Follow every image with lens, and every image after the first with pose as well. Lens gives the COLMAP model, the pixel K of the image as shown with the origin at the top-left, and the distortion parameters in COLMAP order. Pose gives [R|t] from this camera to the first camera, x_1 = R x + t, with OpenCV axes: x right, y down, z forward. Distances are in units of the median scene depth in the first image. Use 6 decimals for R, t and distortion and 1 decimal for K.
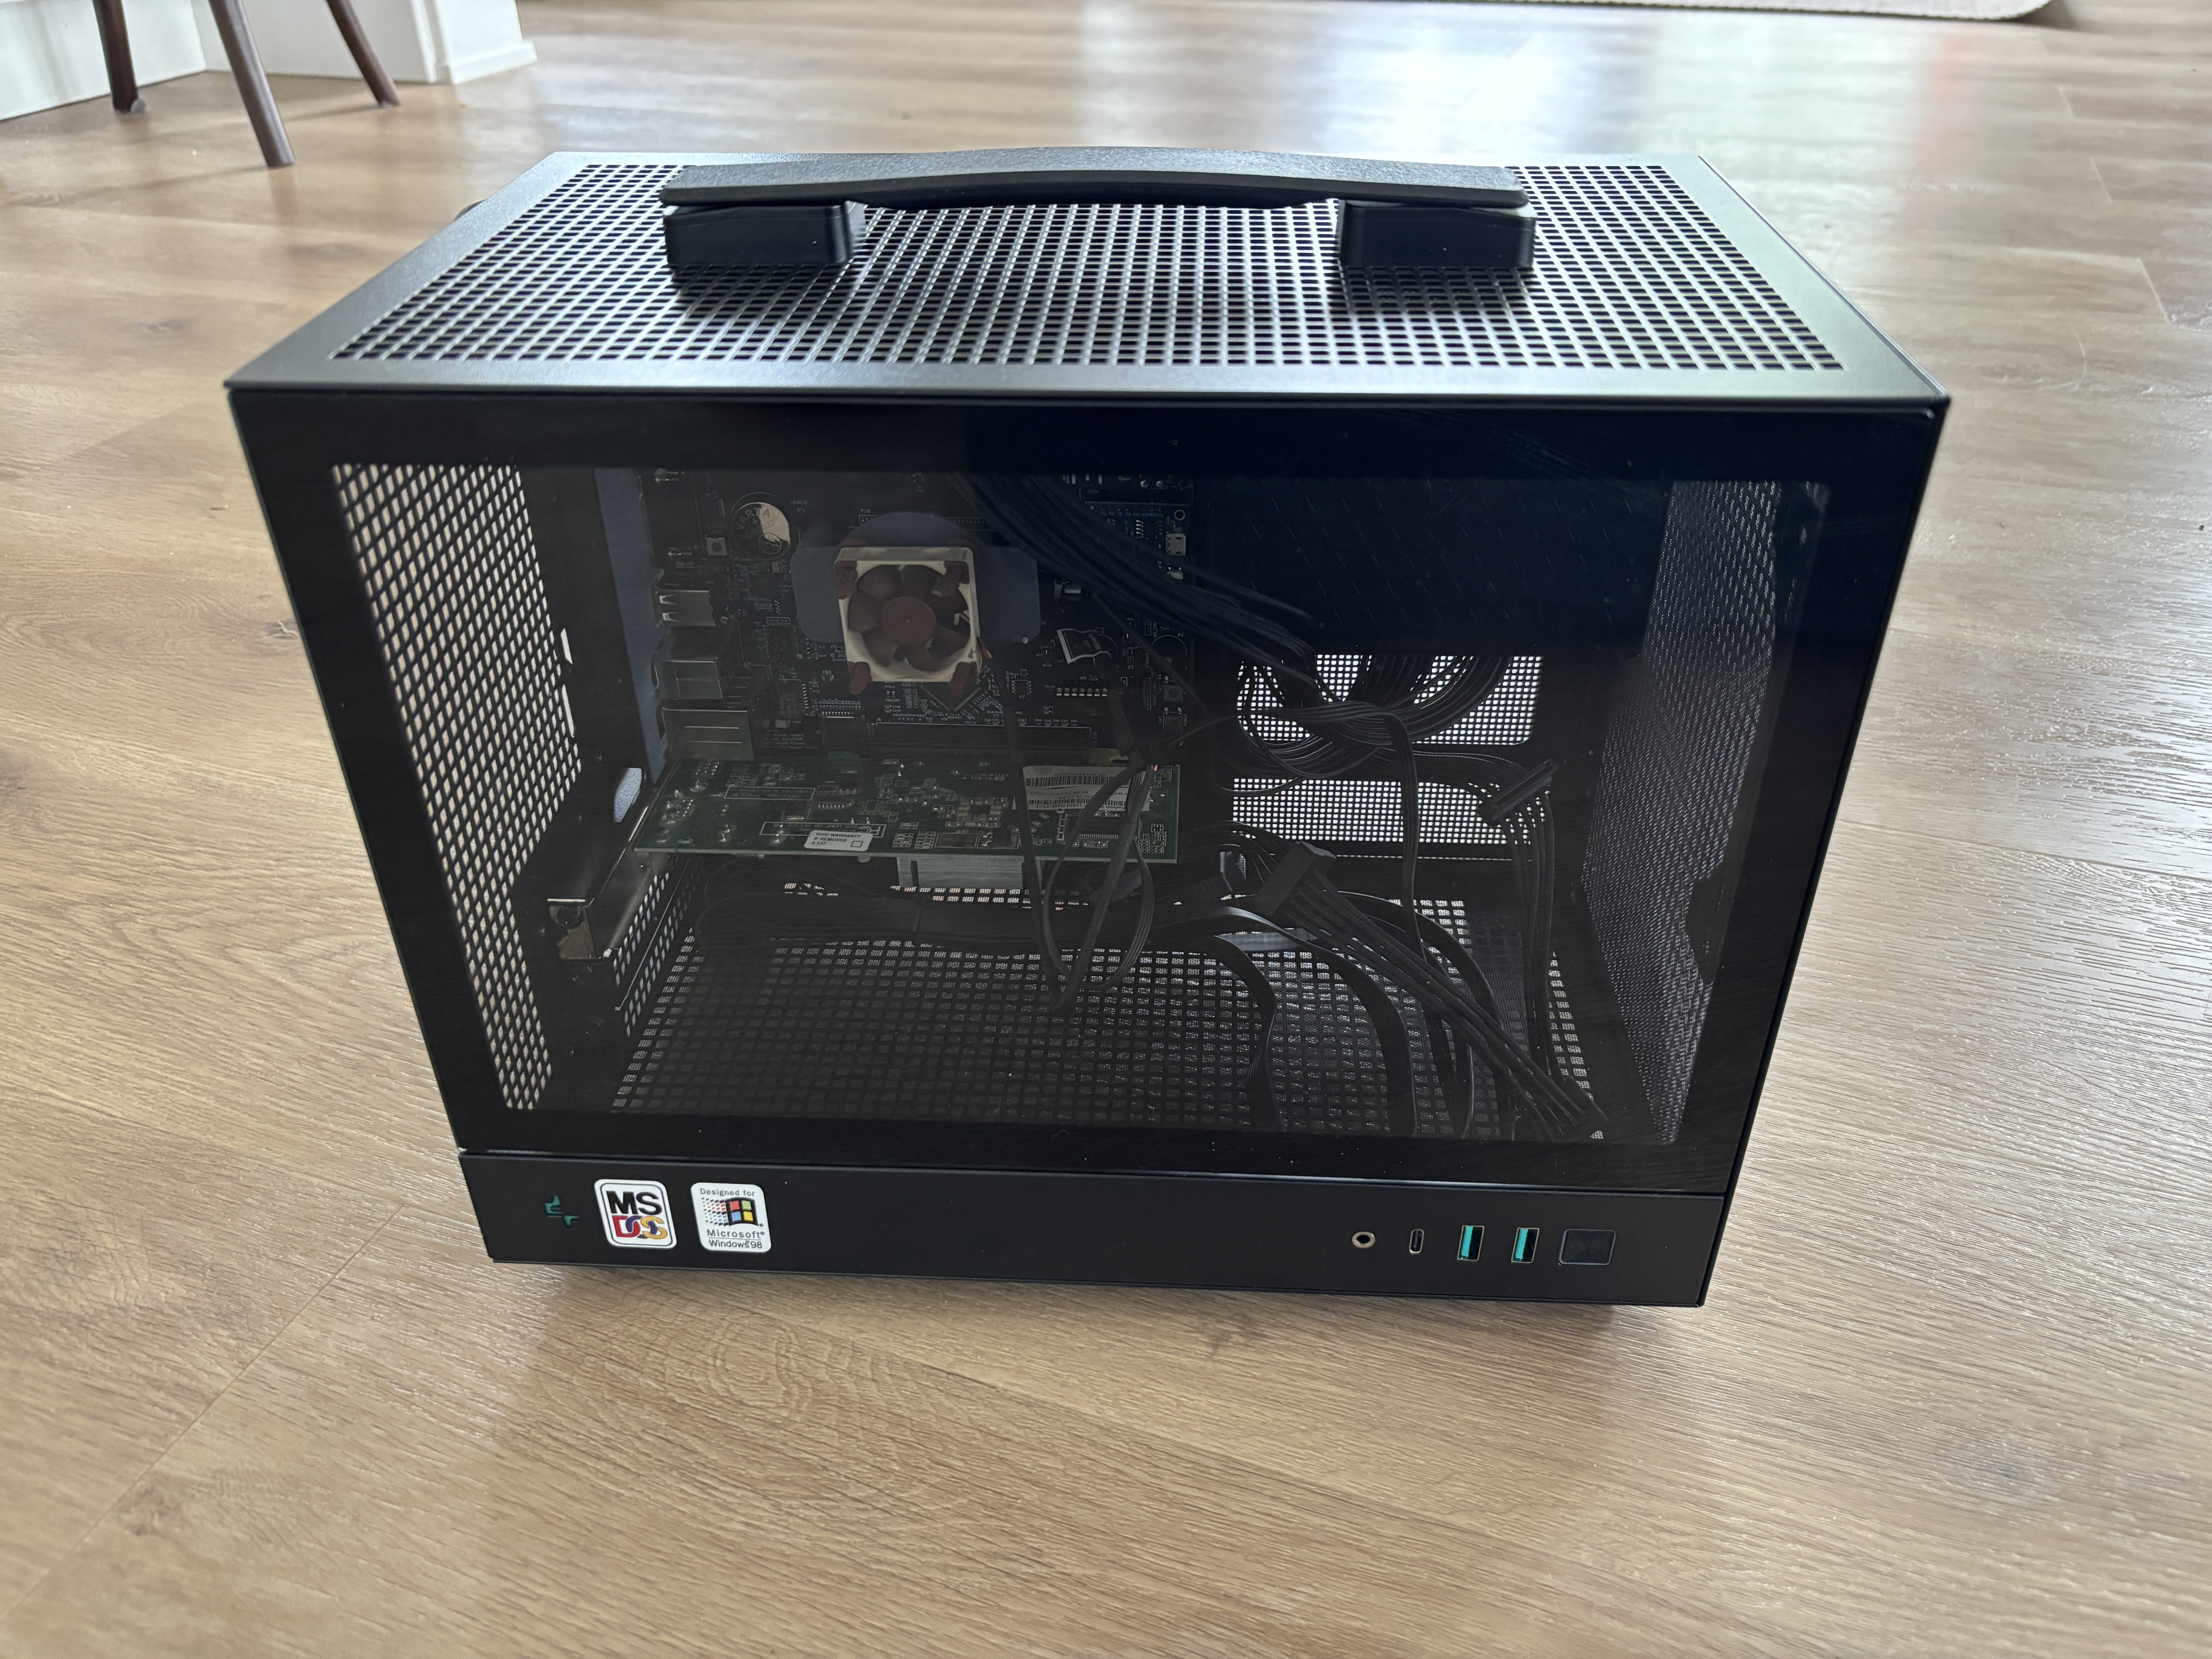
lens RADIAL K [[1683.5, 0, 1110.1], [0, 1683.5, 825.4], [0, 0, 1]] dist [-0.038218, -0.000601]
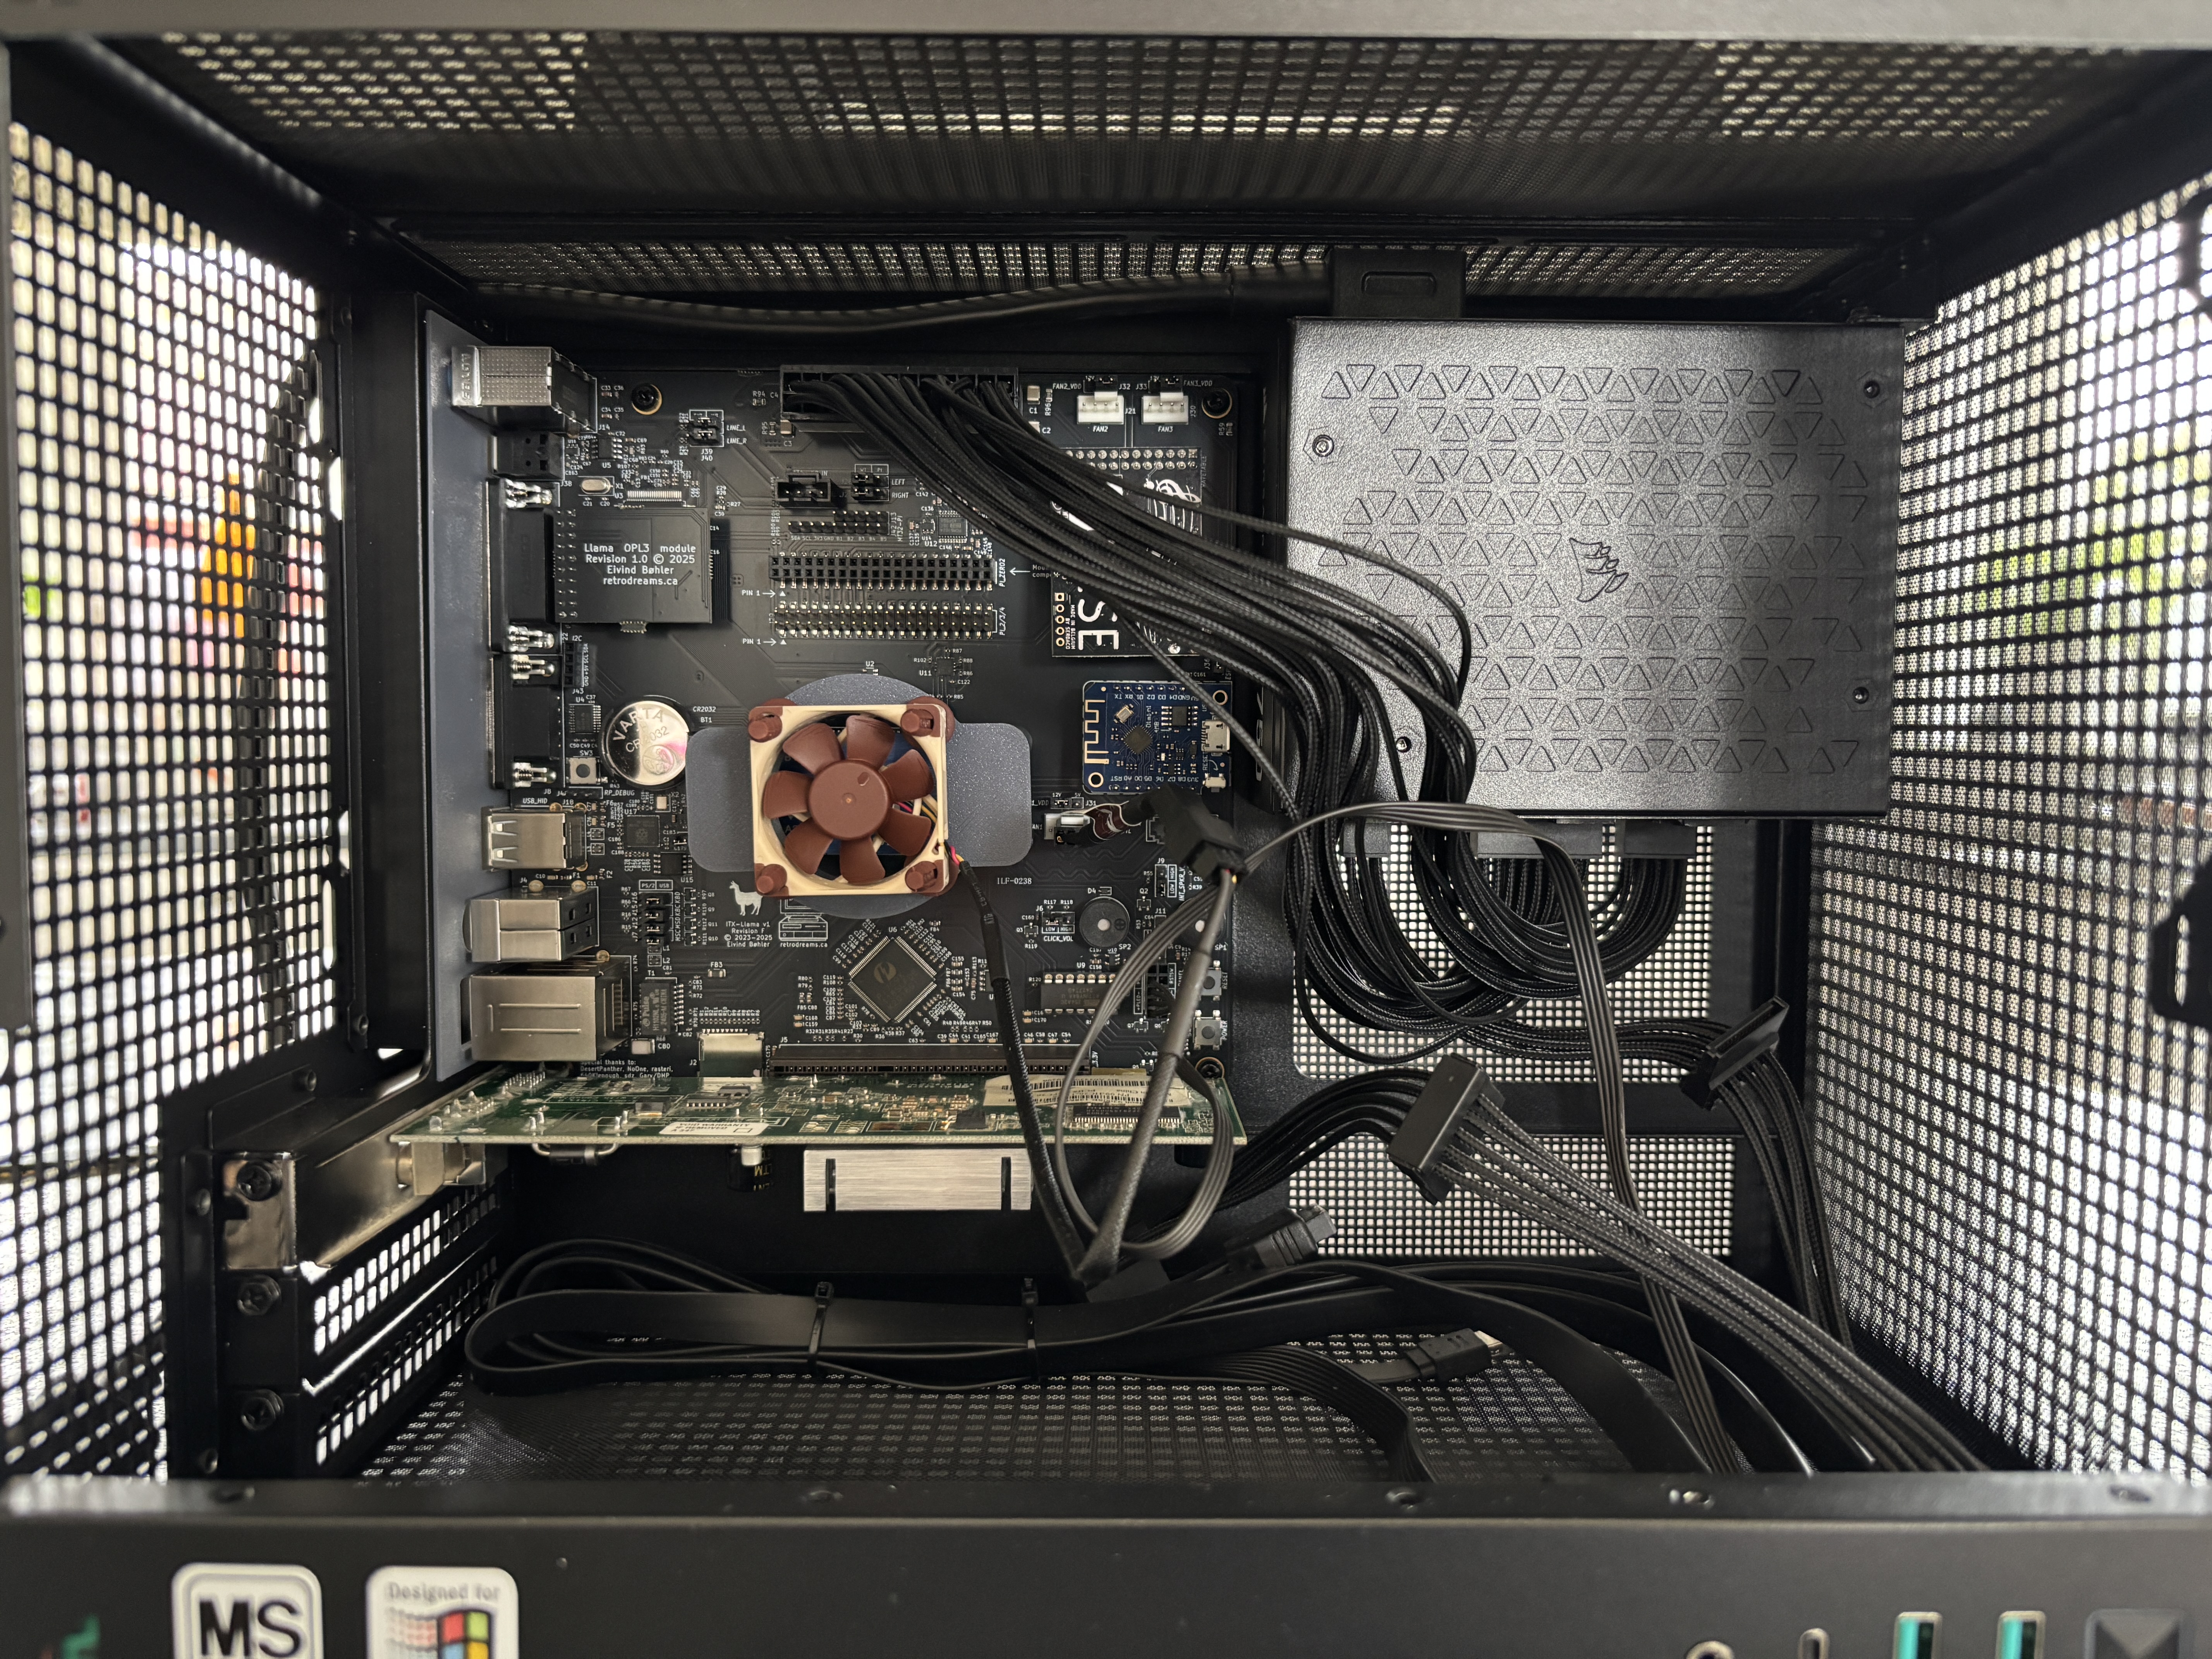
lens RADIAL K [[1683.5, 0, 1106.6], [0, 1683.5, 828.1], [0, 0, 1]] dist [-0.038218, -0.000601]
pose [[0.997516, 0.012952, 0.069242, -0.060450], [0.025351, 0.851093, -0.524403, 0.259645], [-0.065724, 0.524856, 0.848650, 0.399318]]
